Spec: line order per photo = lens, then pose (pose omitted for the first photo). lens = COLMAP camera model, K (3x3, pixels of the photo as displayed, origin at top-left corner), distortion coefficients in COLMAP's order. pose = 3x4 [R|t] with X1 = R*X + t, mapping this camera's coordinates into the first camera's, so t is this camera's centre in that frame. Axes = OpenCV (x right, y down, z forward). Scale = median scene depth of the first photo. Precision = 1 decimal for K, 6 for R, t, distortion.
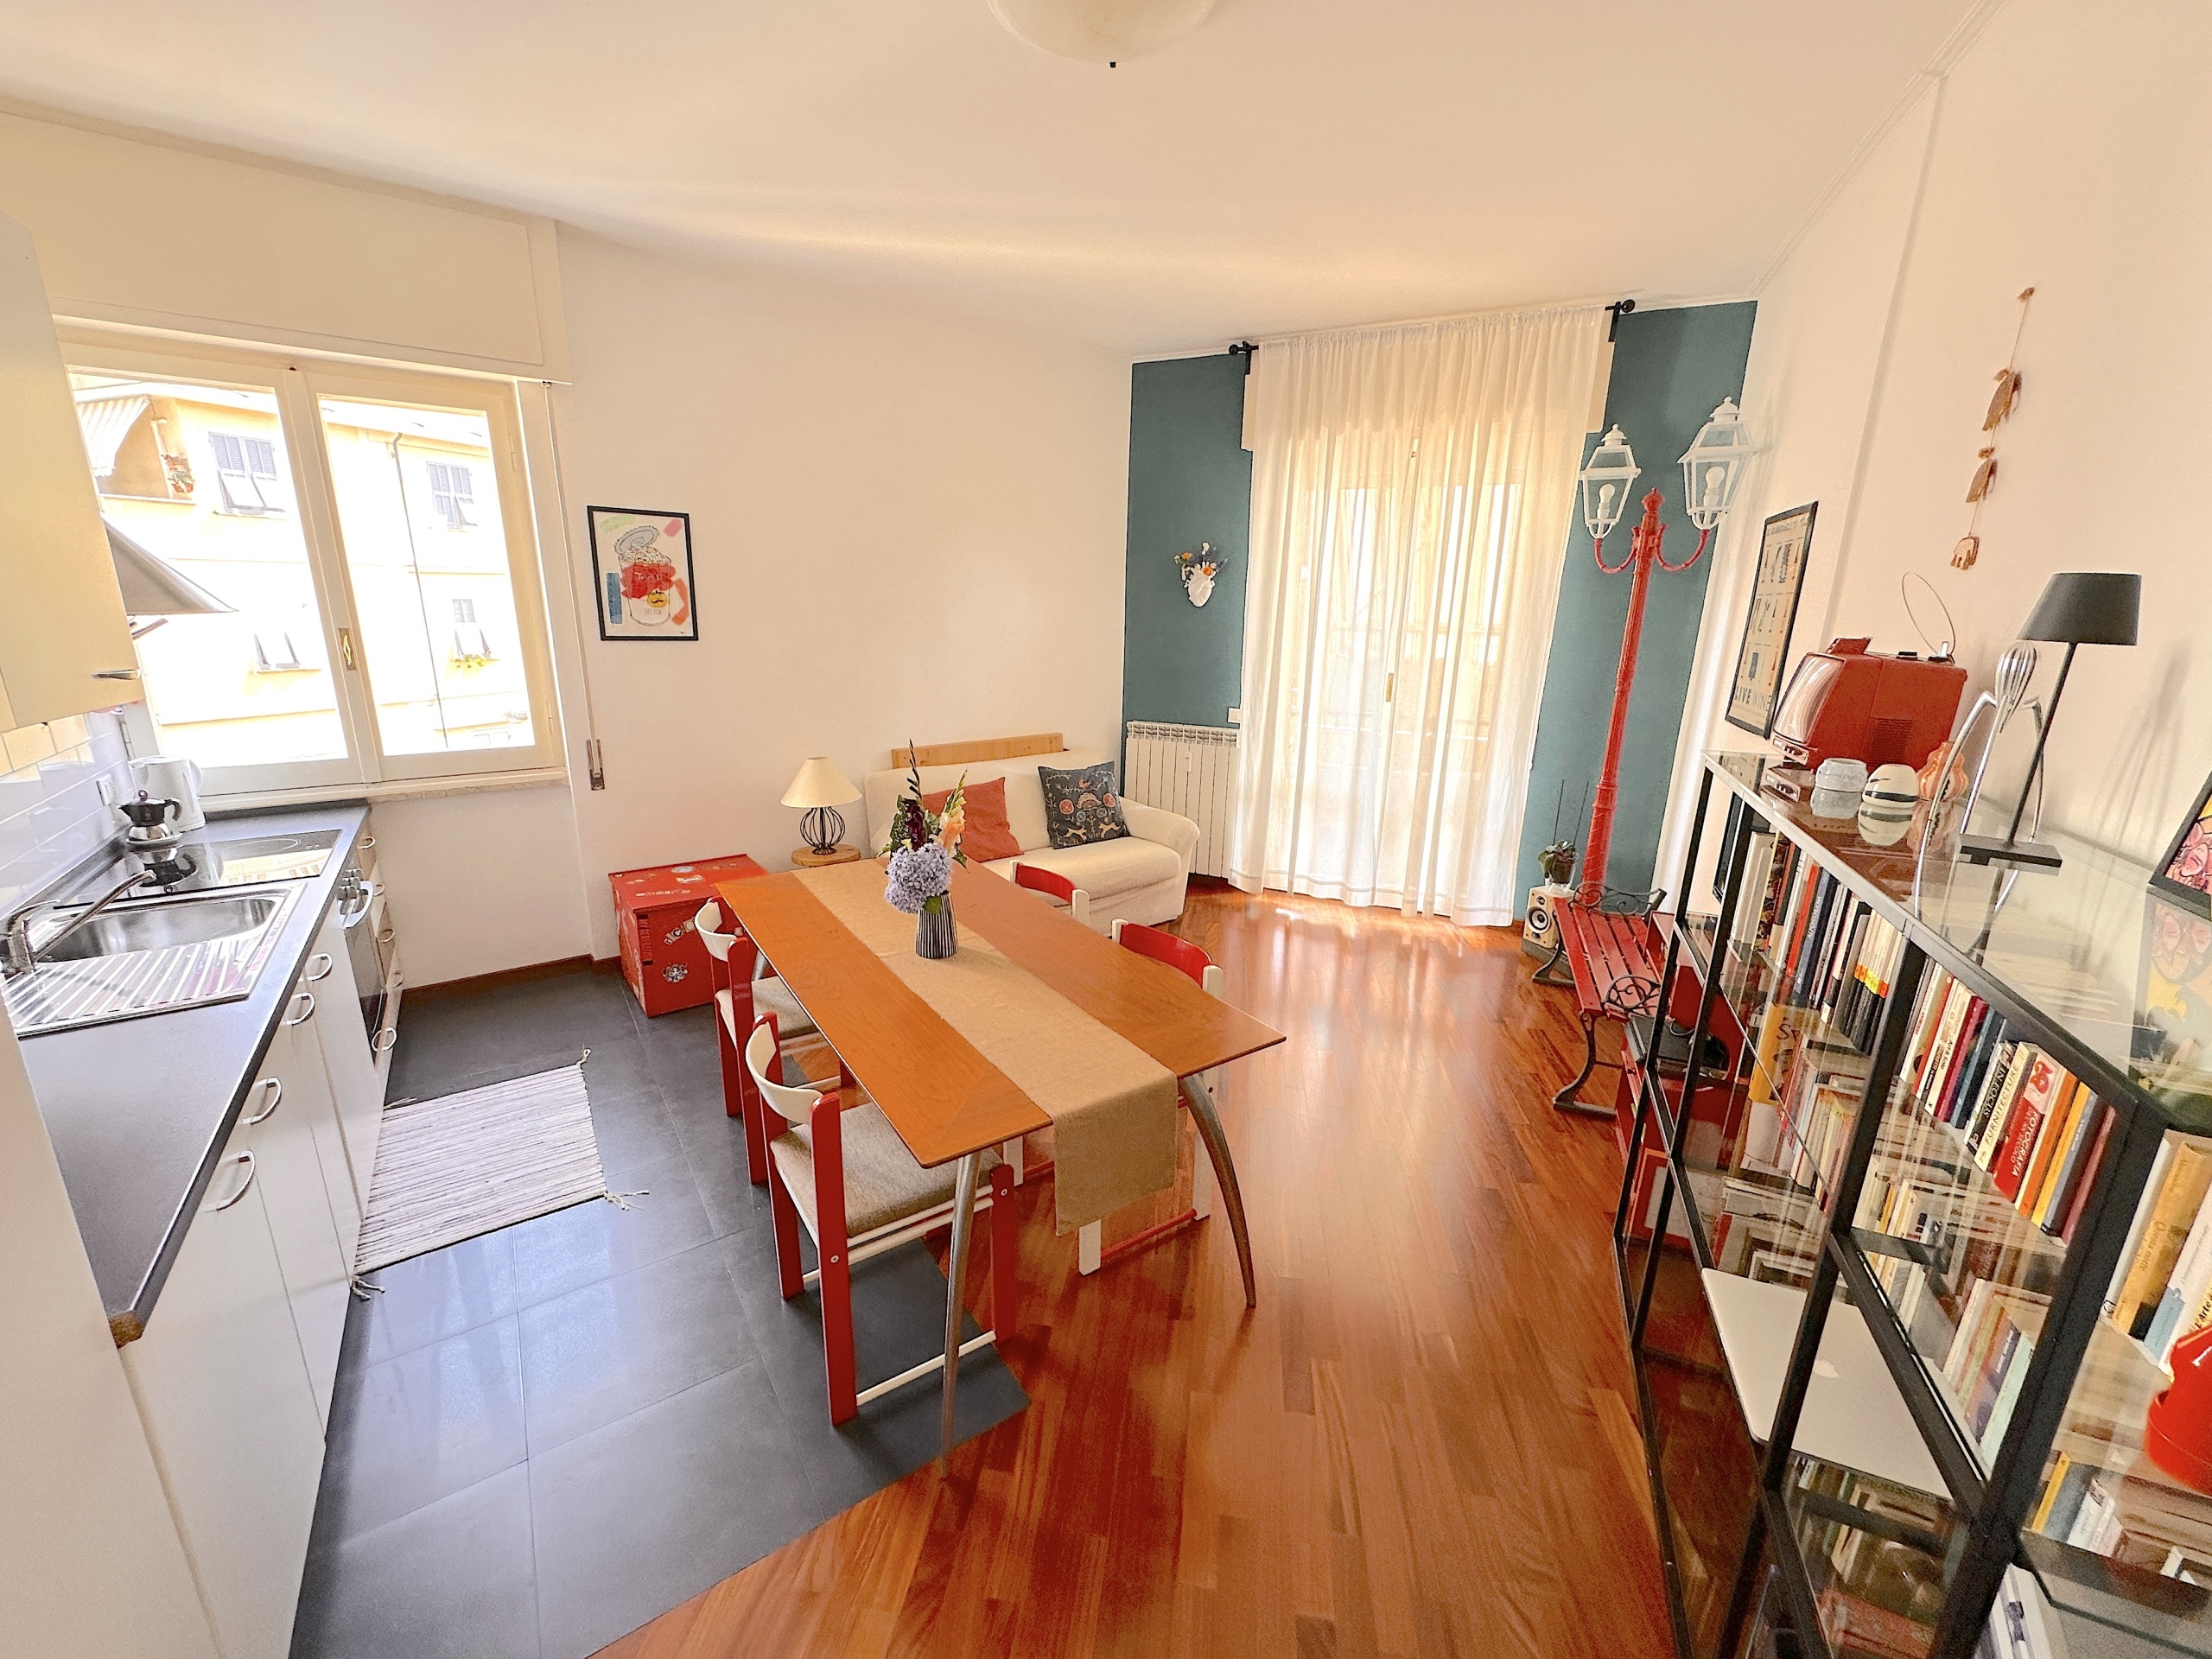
lens RADIAL K [[883.5, 0, 1099.3], [0, 883.5, 830.8], [0, 0, 1]] dist [-0.001420, 0.000171]
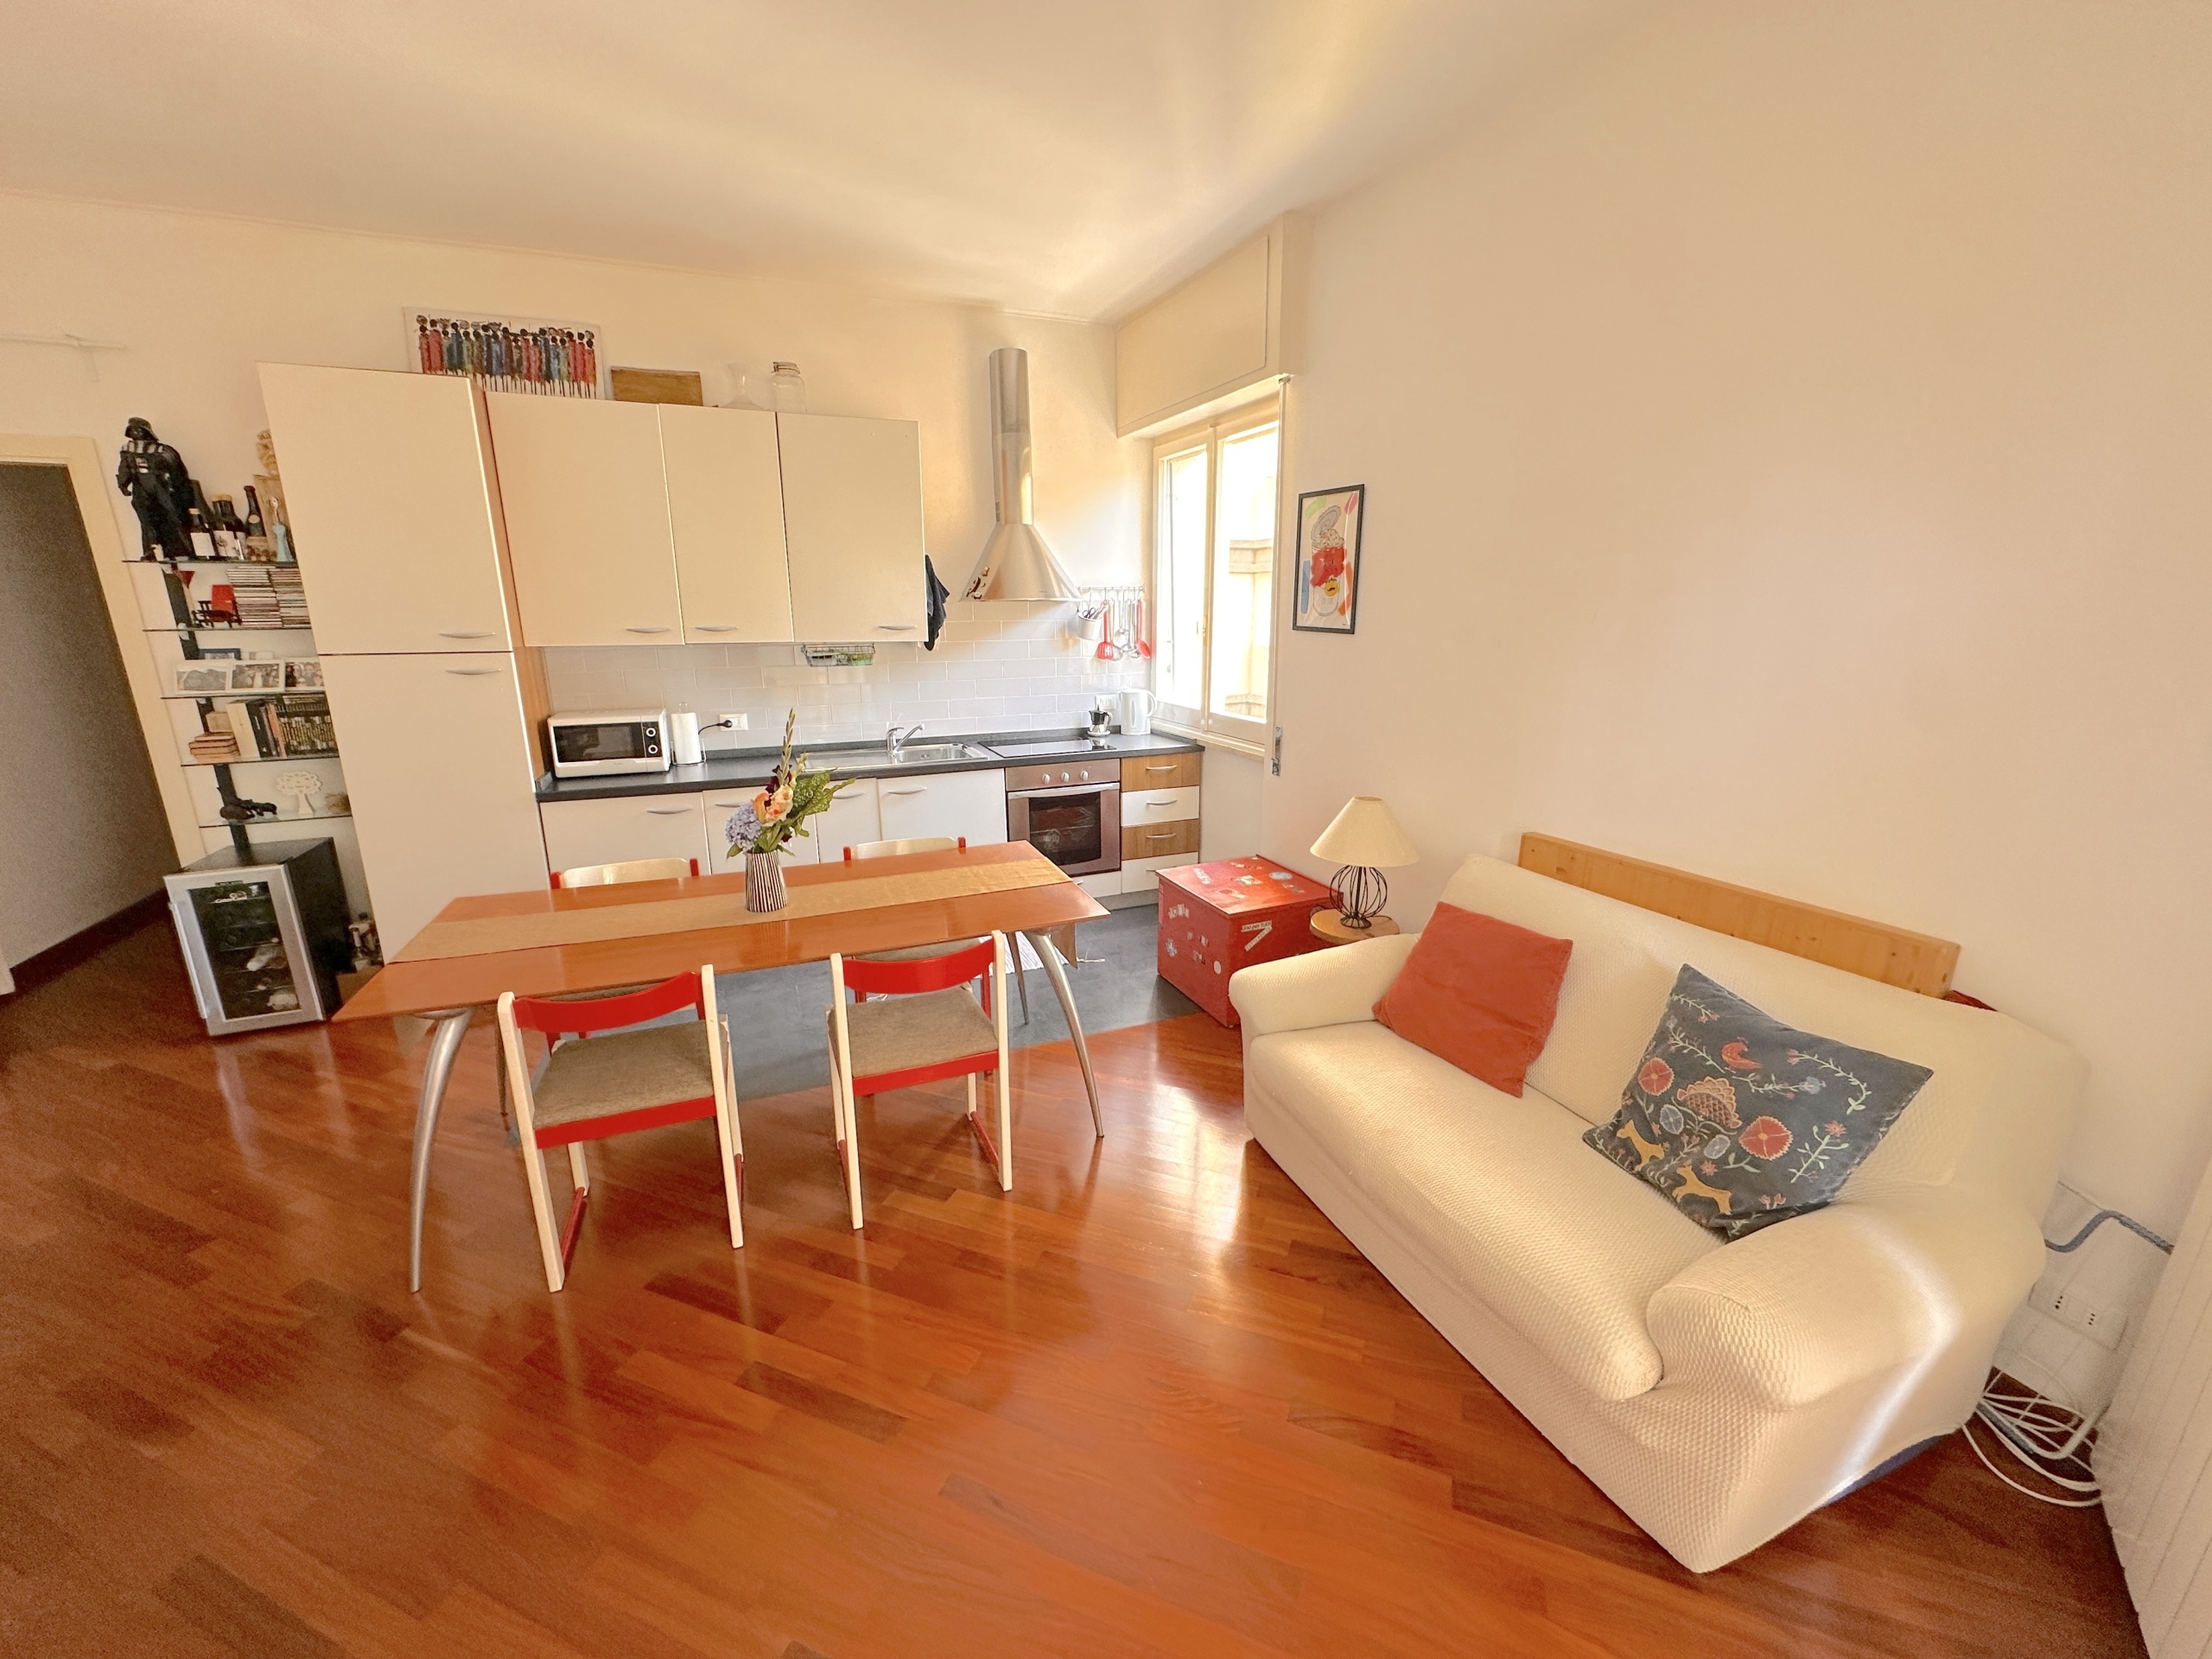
lens RADIAL K [[883.5, 0, 1099.3], [0, 883.5, 830.8], [0, 0, 1]] dist [-0.001420, 0.000171]
pose [[-0.226334, 0.223494, -0.948063, 0.477333], [-0.248920, 0.927731, 0.278126, -0.226303], [0.941707, 0.298941, -0.154345, 1.006205]]
